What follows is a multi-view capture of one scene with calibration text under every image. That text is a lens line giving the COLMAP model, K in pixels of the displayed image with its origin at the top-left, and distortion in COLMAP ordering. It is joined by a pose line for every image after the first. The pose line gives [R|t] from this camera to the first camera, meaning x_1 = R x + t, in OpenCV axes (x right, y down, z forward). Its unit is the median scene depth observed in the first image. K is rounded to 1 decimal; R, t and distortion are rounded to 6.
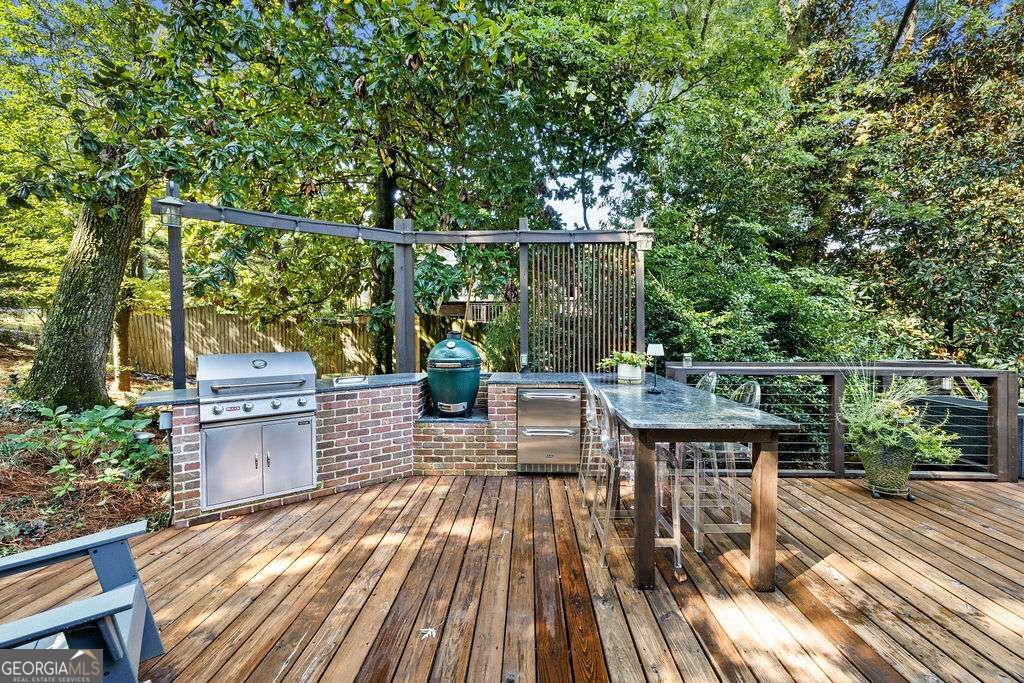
lens RADIAL K [[425.6, 0, 510.8], [0, 425.6, 338.0], [0, 0, 1]] dist [-0.003266, -0.000283]
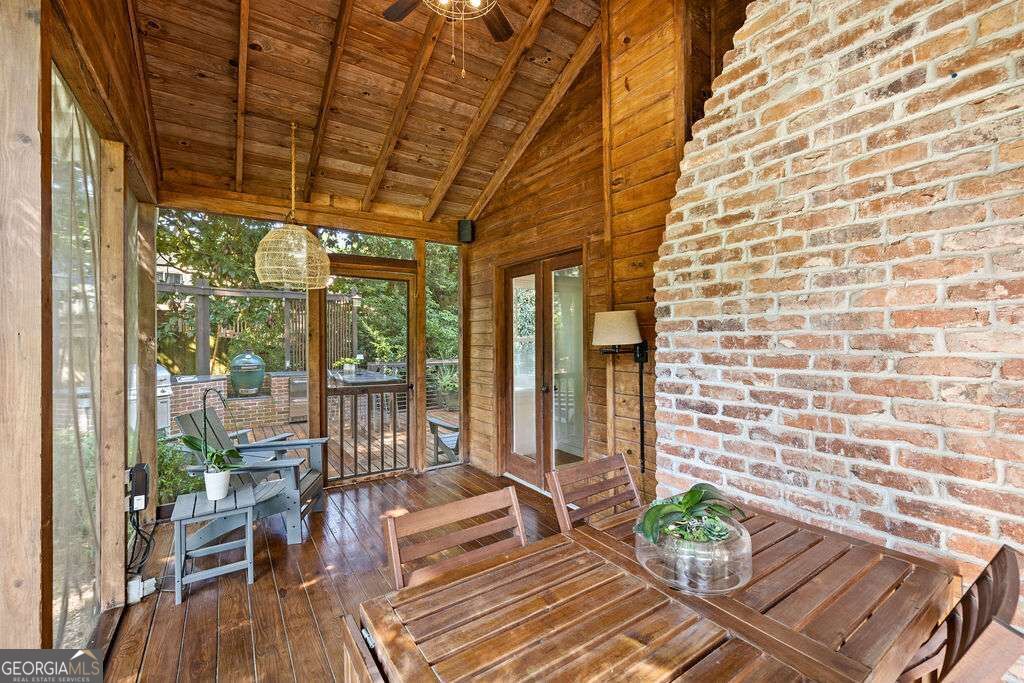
lens RADIAL K [[425.6, 0, 511.2], [0, 425.6, 338.8], [0, 0, 1]] dist [-0.003266, -0.000283]
pose [[0.808260, -0.002164, 0.588822, -0.301804], [0.009924, 0.999901, -0.009947, -0.032278], [-0.588742, 0.013883, 0.808201, -1.141114]]
